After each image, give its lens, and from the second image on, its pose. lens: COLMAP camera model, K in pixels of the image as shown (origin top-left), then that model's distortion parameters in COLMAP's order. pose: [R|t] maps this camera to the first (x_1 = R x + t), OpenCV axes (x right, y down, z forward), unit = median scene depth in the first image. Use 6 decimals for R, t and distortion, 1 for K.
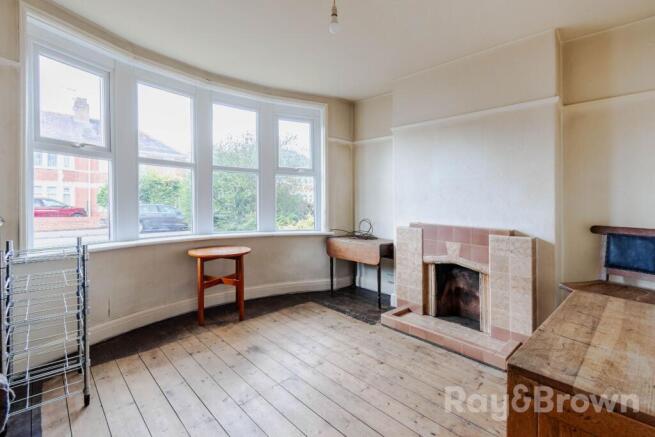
lens RADIAL K [[298.7, 0, 325.0], [0, 298.7, 190.5], [0, 0, 1]] dist [0.018979, 0.000170]
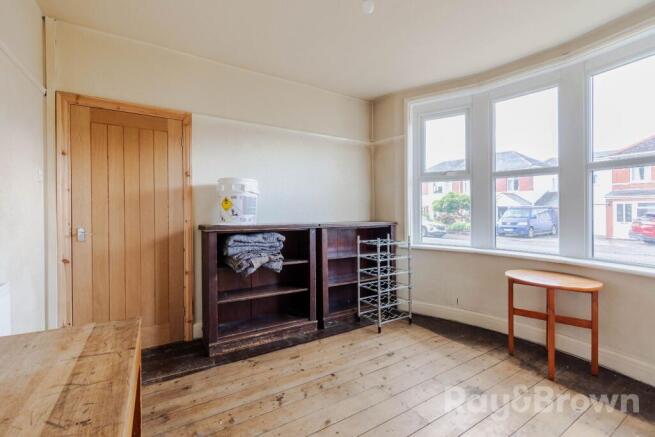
lens RADIAL K [[290.7, 0, 325.4], [0, 290.7, 207.7], [0, 0, 1]] dist [0.000830, 0.000131]
pose [[-0.210275, -0.029059, -0.977210, 0.649411], [0.024627, 0.999084, -0.035008, 0.045074], [0.977332, -0.031427, -0.209366, 0.788626]]
